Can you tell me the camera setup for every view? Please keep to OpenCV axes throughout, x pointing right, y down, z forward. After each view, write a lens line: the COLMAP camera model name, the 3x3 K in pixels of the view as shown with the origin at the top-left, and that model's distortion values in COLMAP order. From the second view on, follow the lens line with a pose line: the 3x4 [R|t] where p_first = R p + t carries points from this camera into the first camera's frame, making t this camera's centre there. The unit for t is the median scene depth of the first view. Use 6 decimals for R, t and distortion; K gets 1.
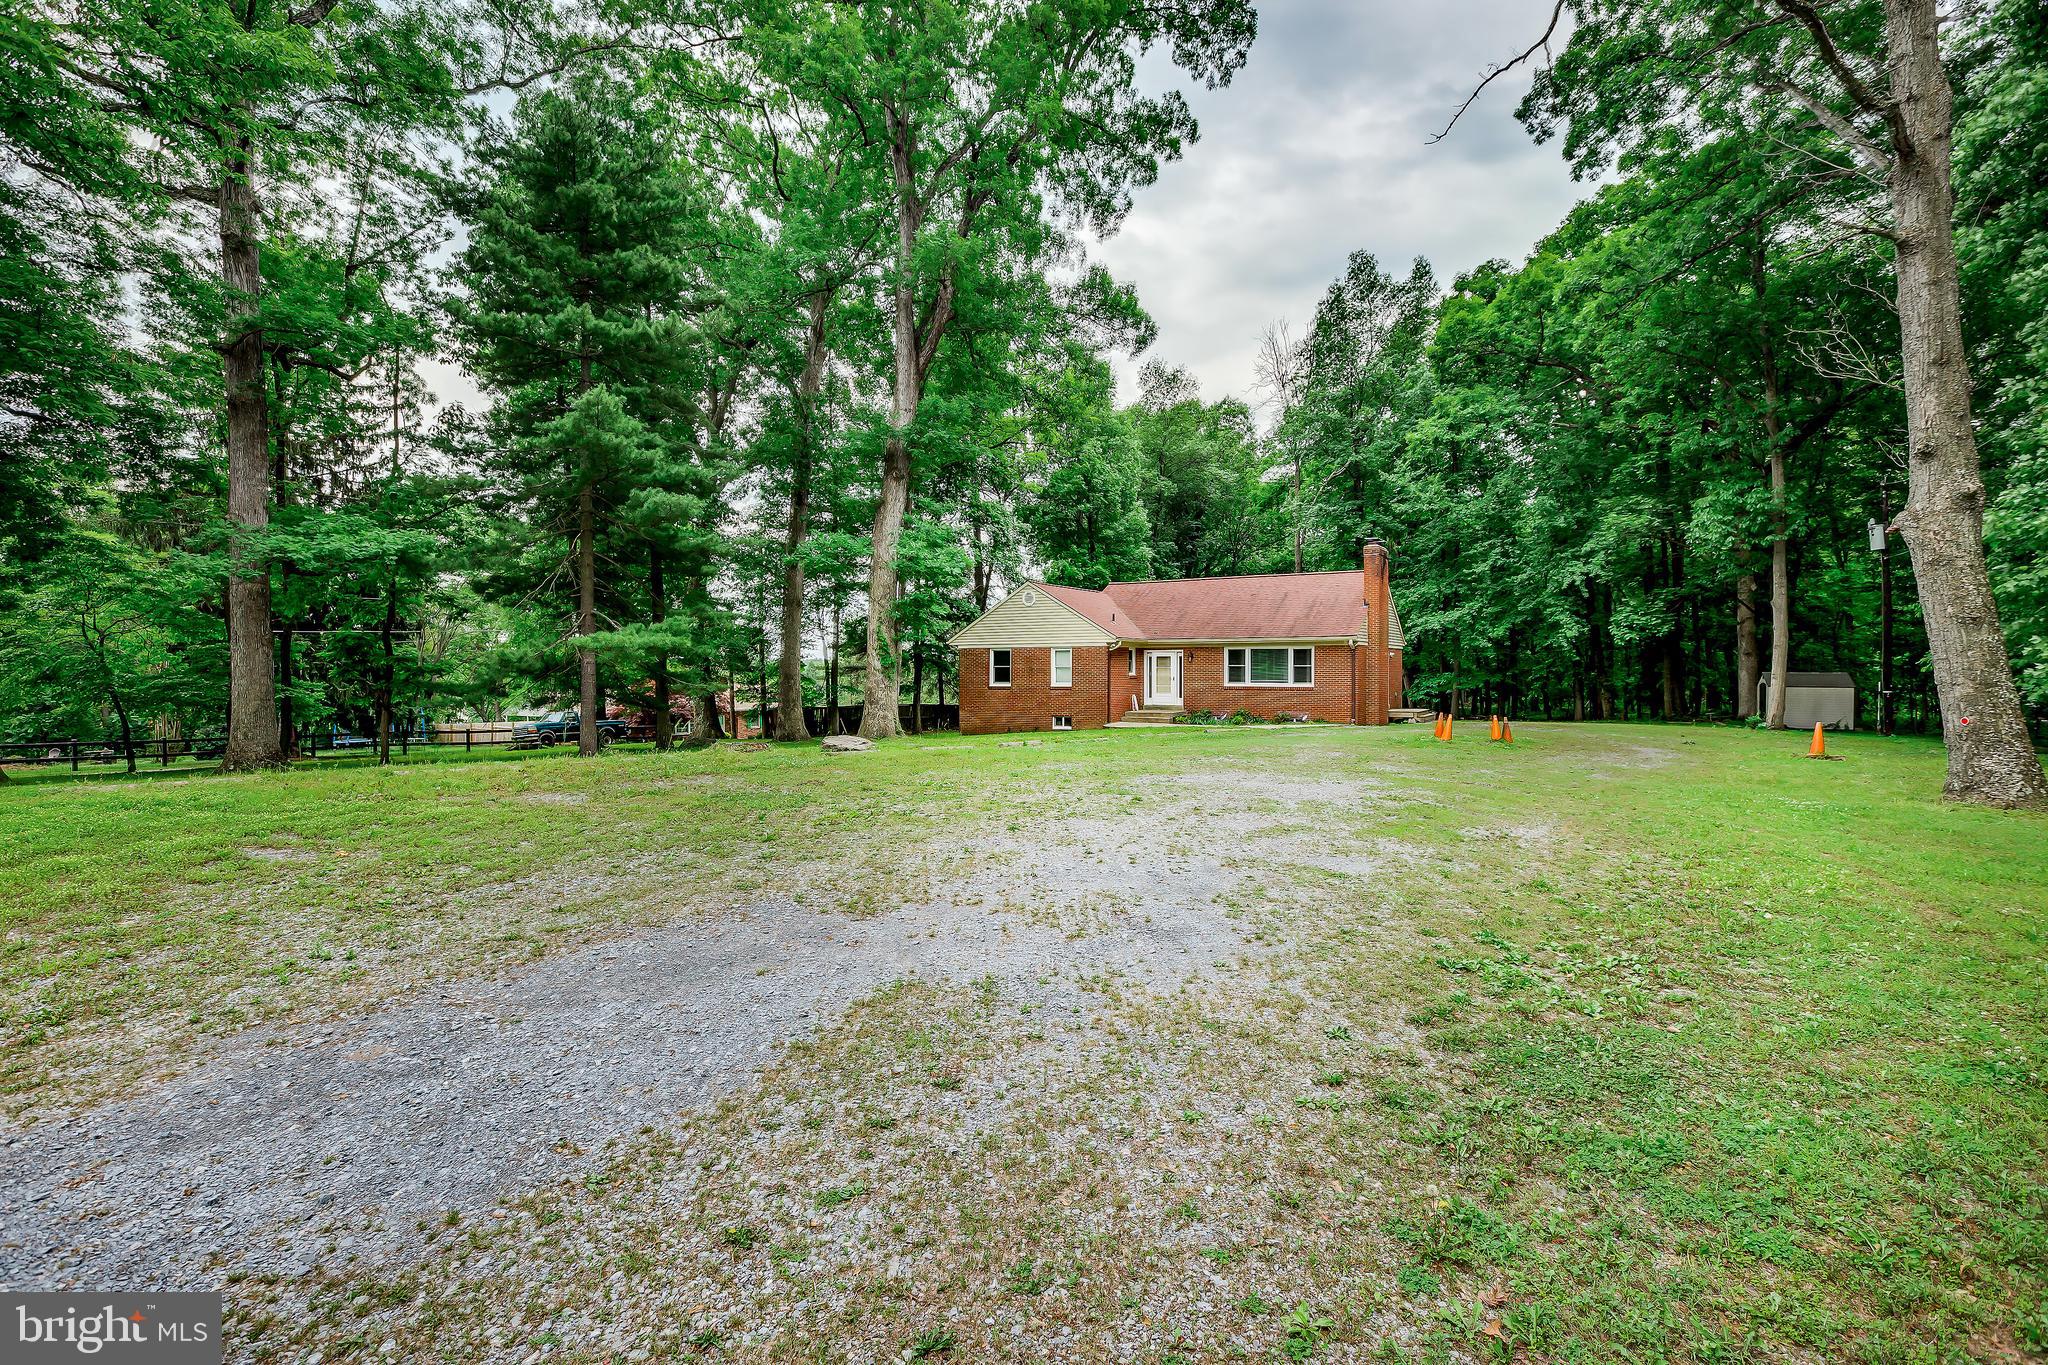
lens RADIAL K [[1172.5, 0, 1059.6], [0, 1172.5, 660.5], [0, 0, 1]] dist [-0.020406, 0.000712]
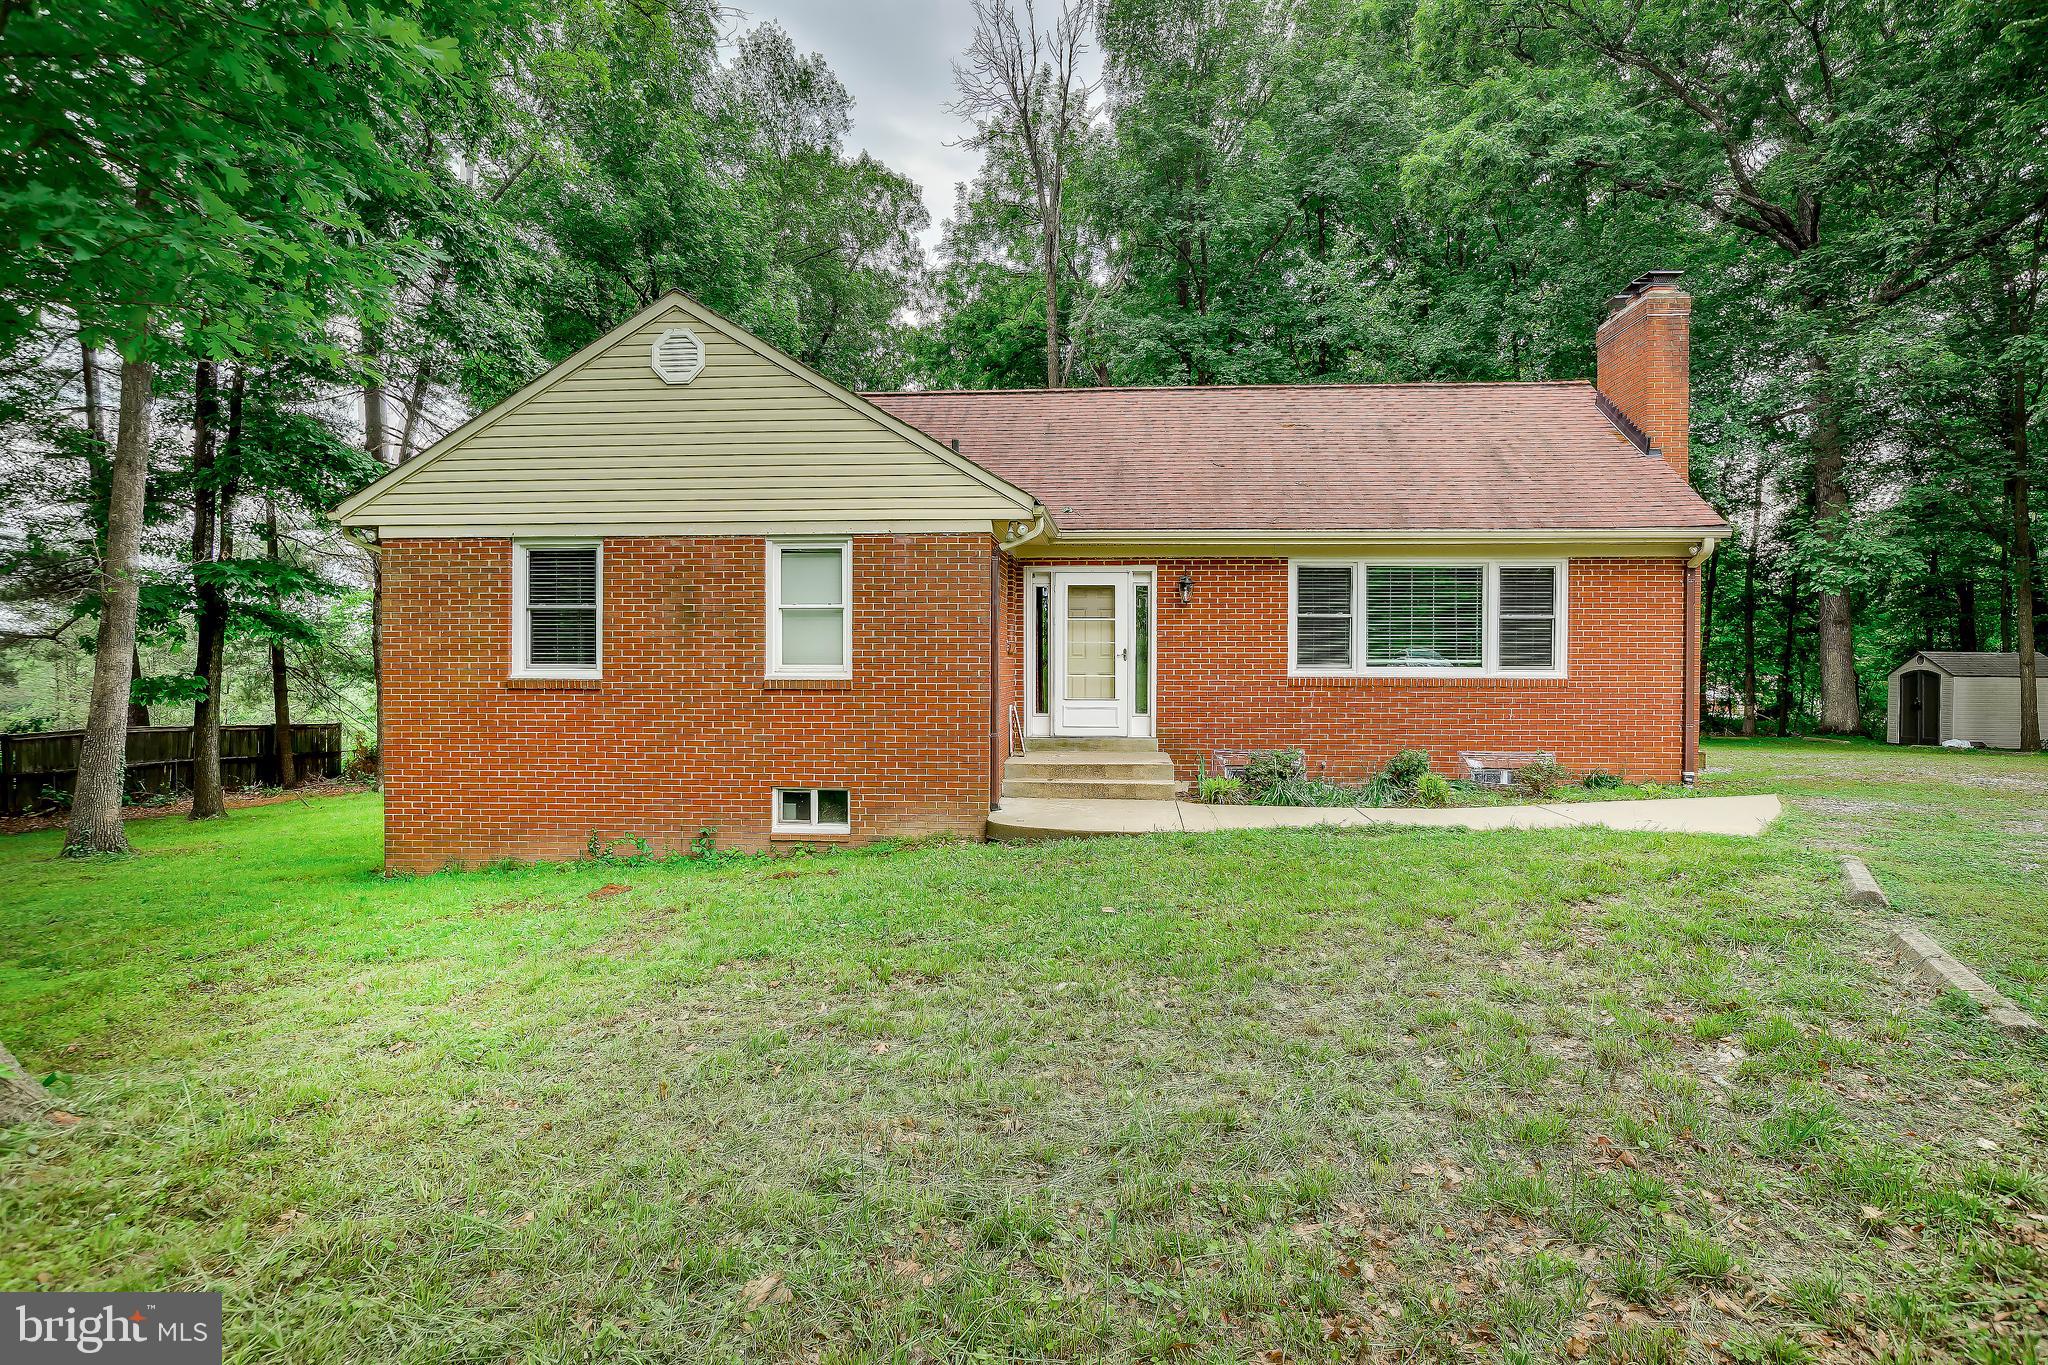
lens RADIAL K [[1172.5, 0, 1059.6], [0, 1172.5, 660.5], [0, 0, 1]] dist [-0.020406, 0.000712]
pose [[0.879987, 0.002376, 0.474993, -0.076261], [-0.006014, 0.999963, 0.006140, 0.015598], [-0.474960, -0.008259, 0.879968, 0.717086]]
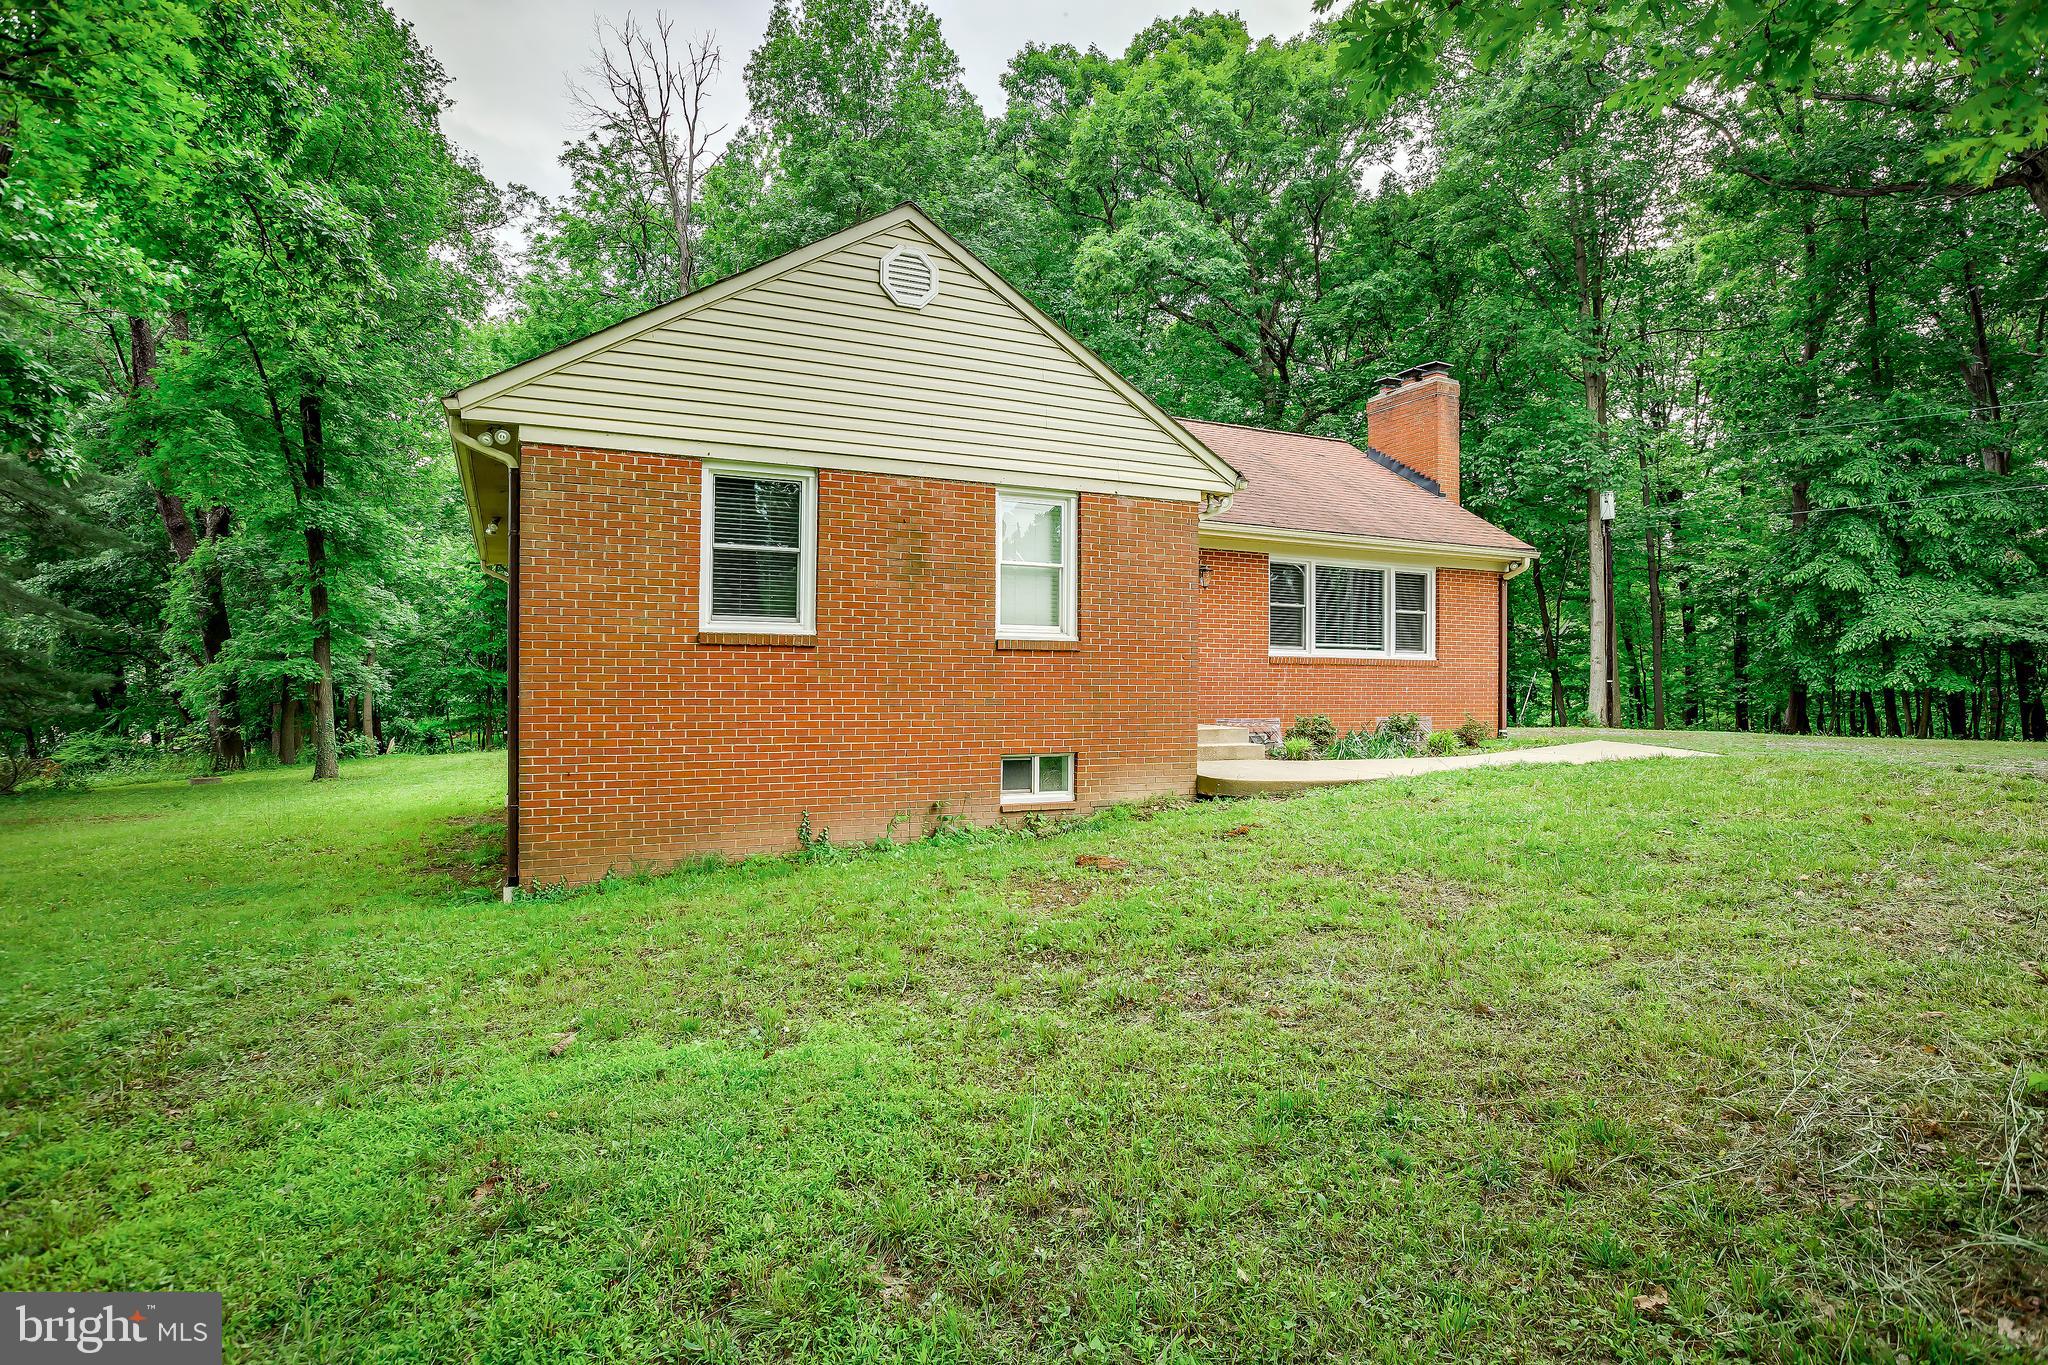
lens RADIAL K [[1008.1, 0, 1041.7], [0, 1008.1, 659.5], [0, 0, 1]] dist [-0.030914, 0.000092]
pose [[0.551921, 0.021019, 0.833631, -0.179373], [-0.012656, 0.999778, -0.016829, 0.029560], [-0.833800, -0.001262, 0.552065, 0.854960]]
